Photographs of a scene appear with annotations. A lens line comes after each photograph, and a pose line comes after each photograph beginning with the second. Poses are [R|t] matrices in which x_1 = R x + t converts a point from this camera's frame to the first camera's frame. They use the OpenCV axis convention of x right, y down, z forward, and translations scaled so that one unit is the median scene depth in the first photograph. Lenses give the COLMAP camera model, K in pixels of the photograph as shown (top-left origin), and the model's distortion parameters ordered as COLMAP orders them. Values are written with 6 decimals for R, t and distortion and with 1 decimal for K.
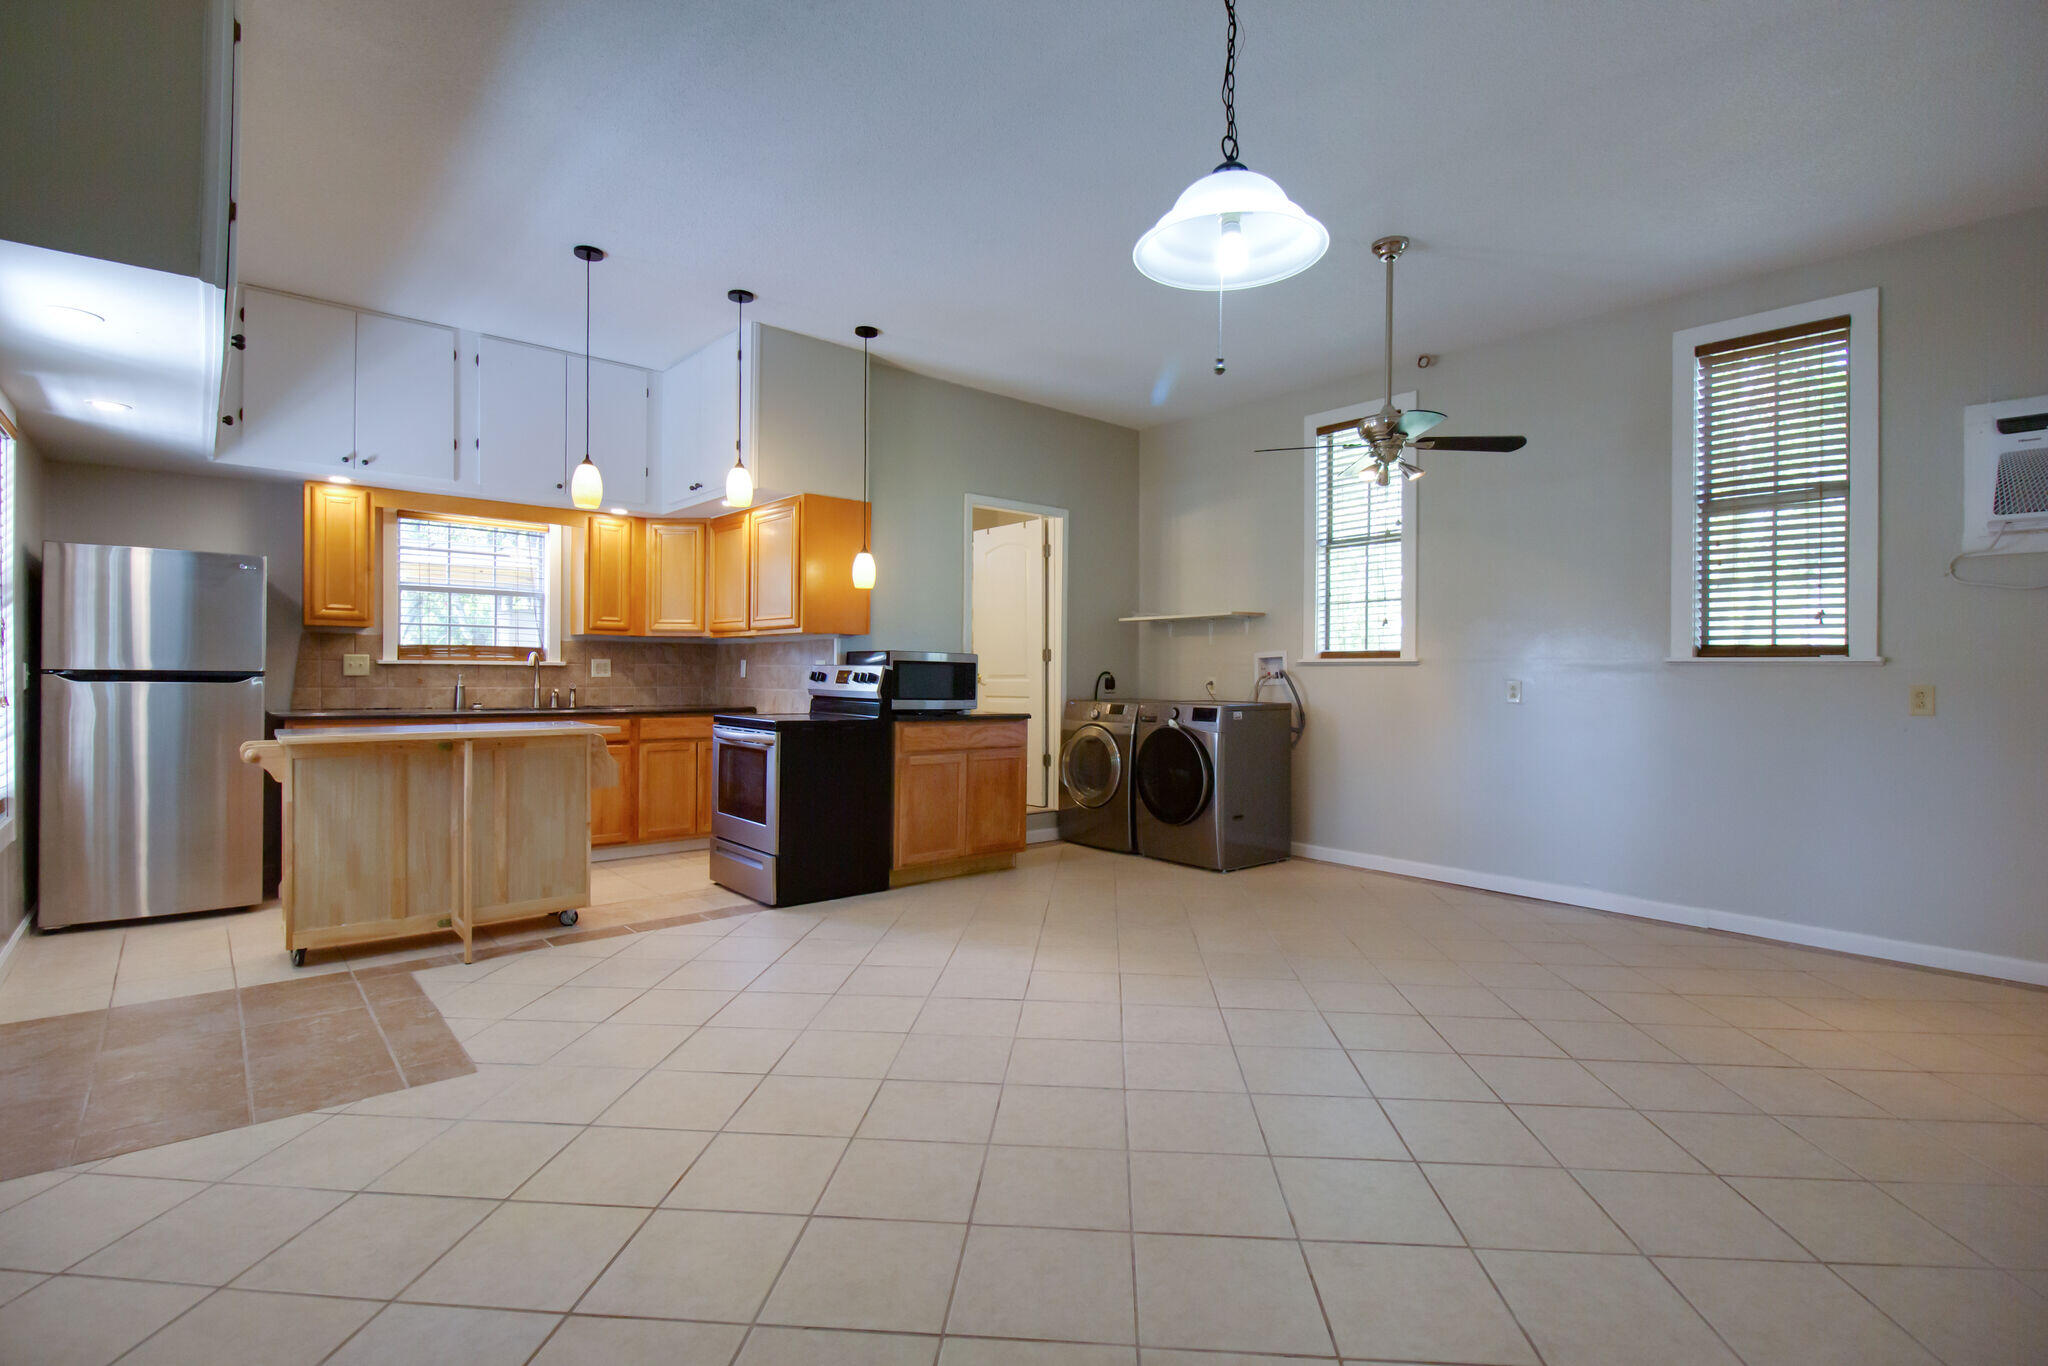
lens RADIAL K [[964.2, 0, 1045.1], [0, 964.2, 679.8], [0, 0, 1]] dist [0.007074, -0.008661]
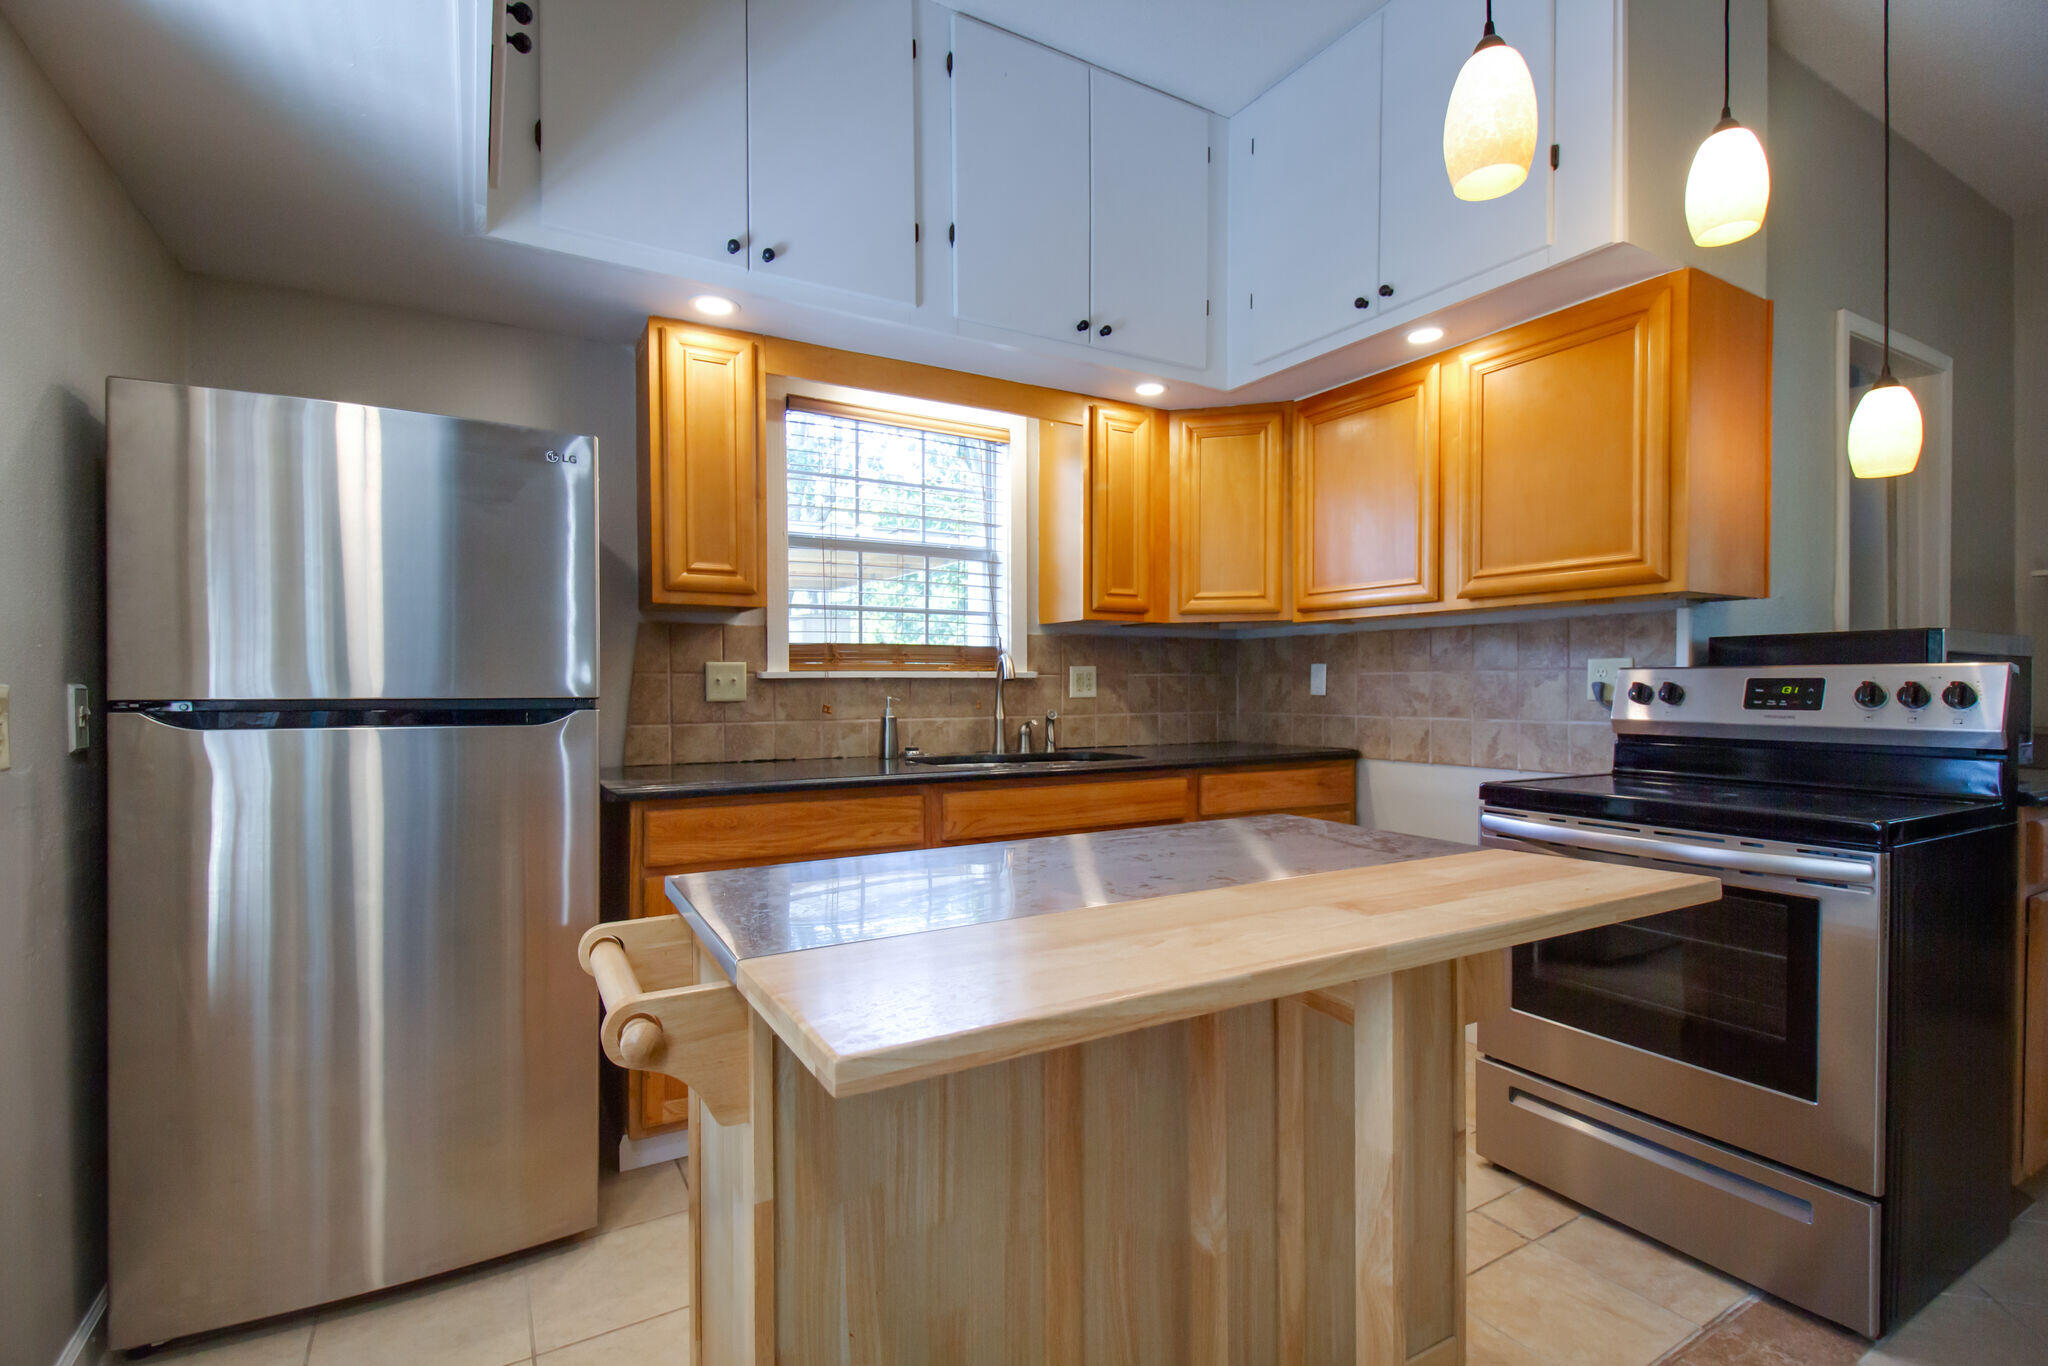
lens RADIAL K [[941.1, 0, 1025.4], [0, 941.1, 692.7], [0, 0, 1]] dist [0.012692, -0.005021]
pose [[0.980869, -0.011231, -0.194344, -0.432798], [0.011647, 0.999932, 0.000994, -0.007262], [0.194319, -0.003238, 0.980933, 0.498840]]
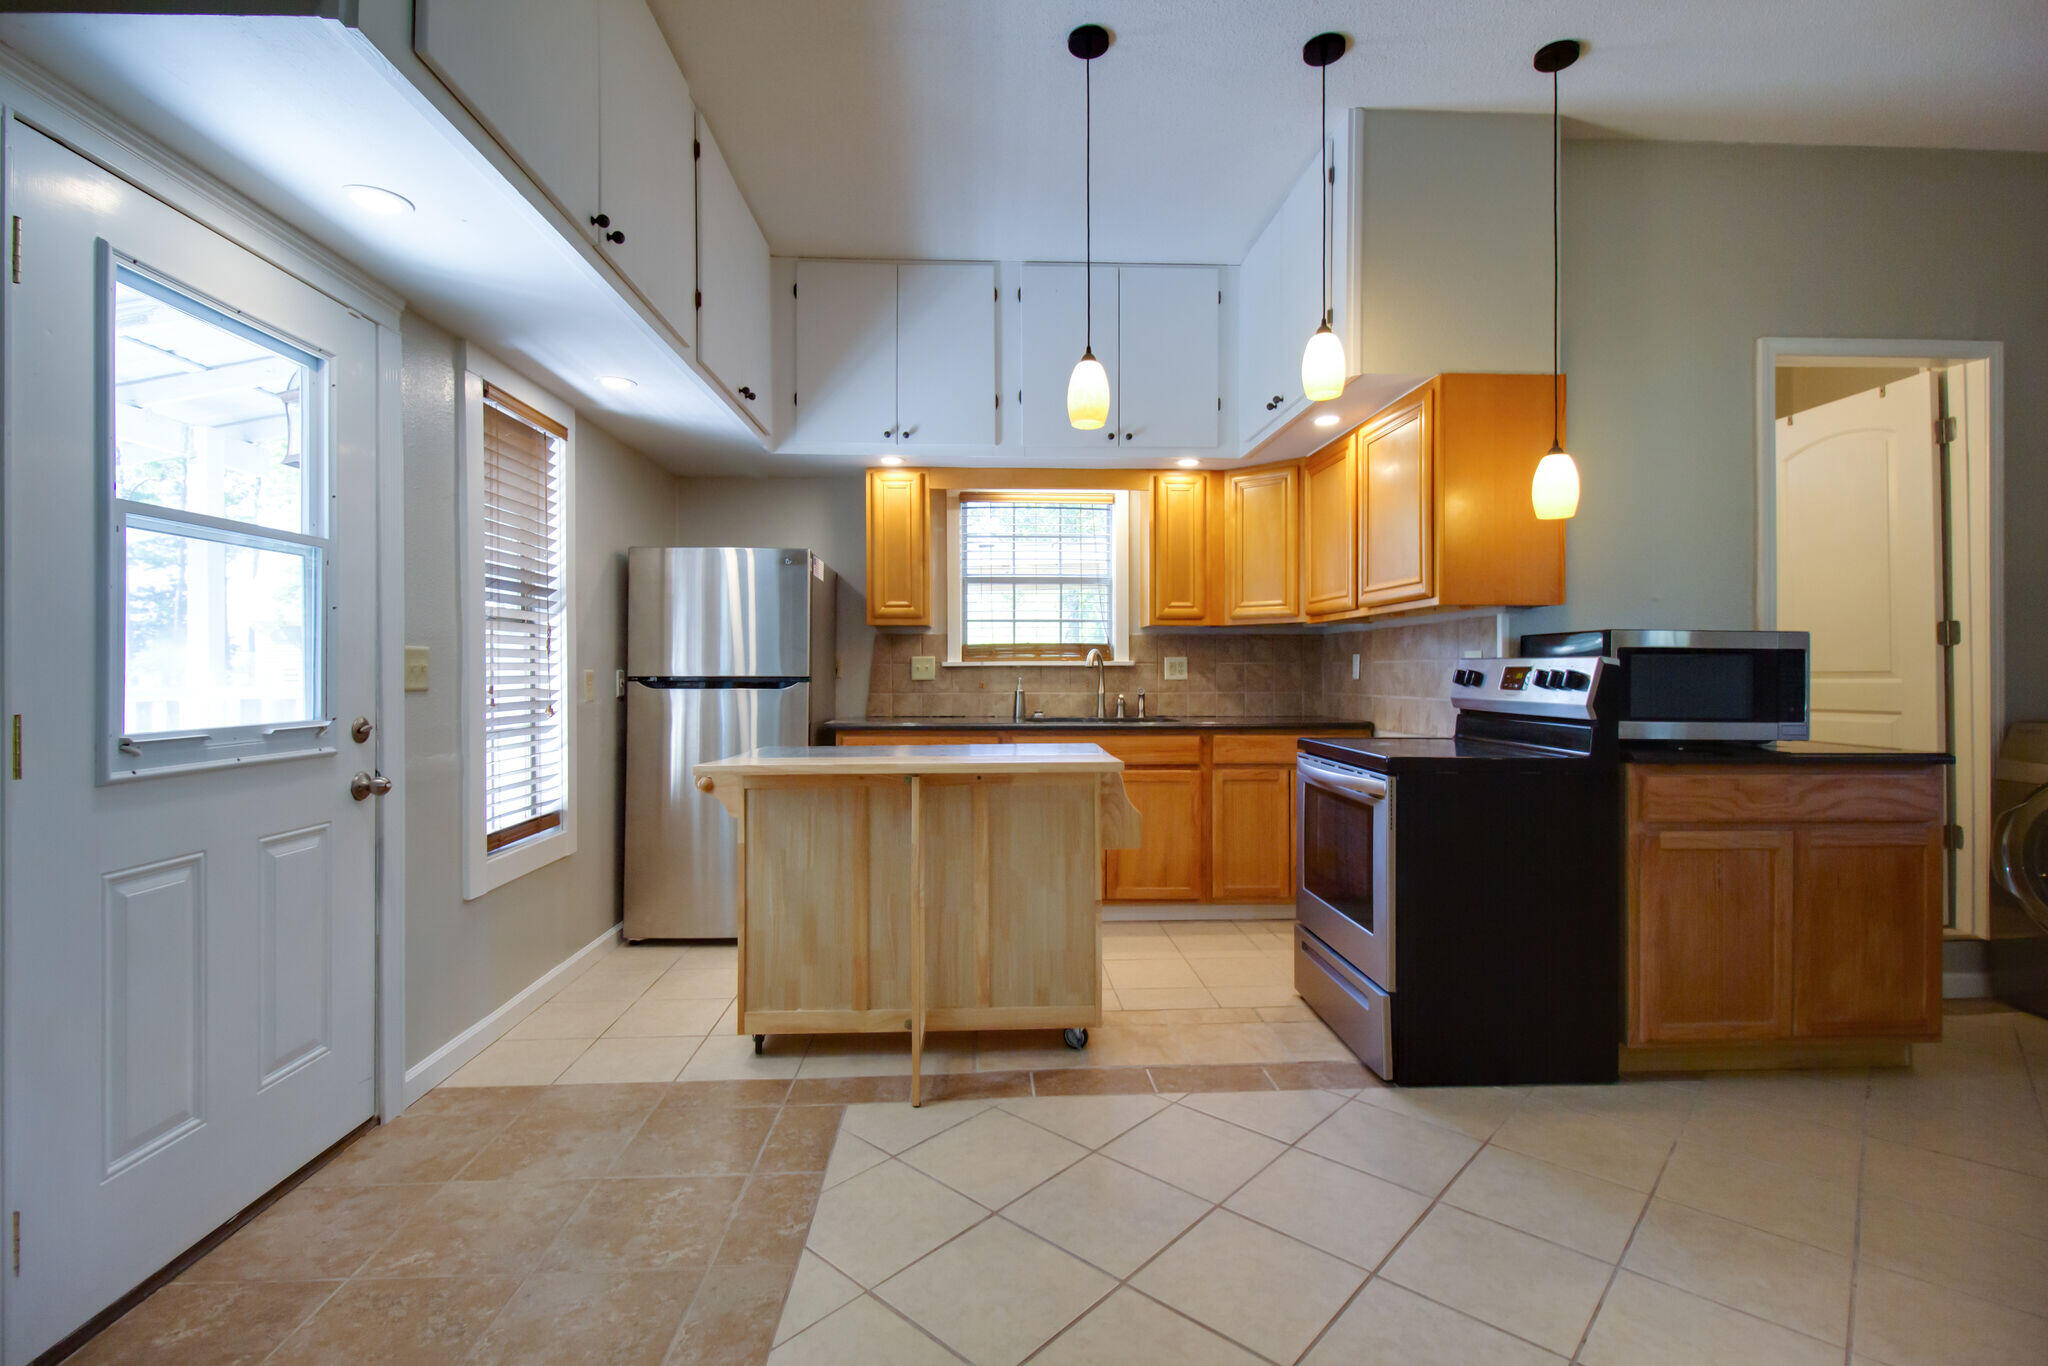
lens RADIAL K [[941.1, 0, 1027.0], [0, 941.1, 669.8], [0, 0, 1]] dist [0.012692, -0.005021]
pose [[0.780240, -0.011099, -0.625382, -0.079907], [0.005392, 0.999925, -0.011020, -0.003215], [0.625457, 0.005226, 0.780241, 0.358058]]
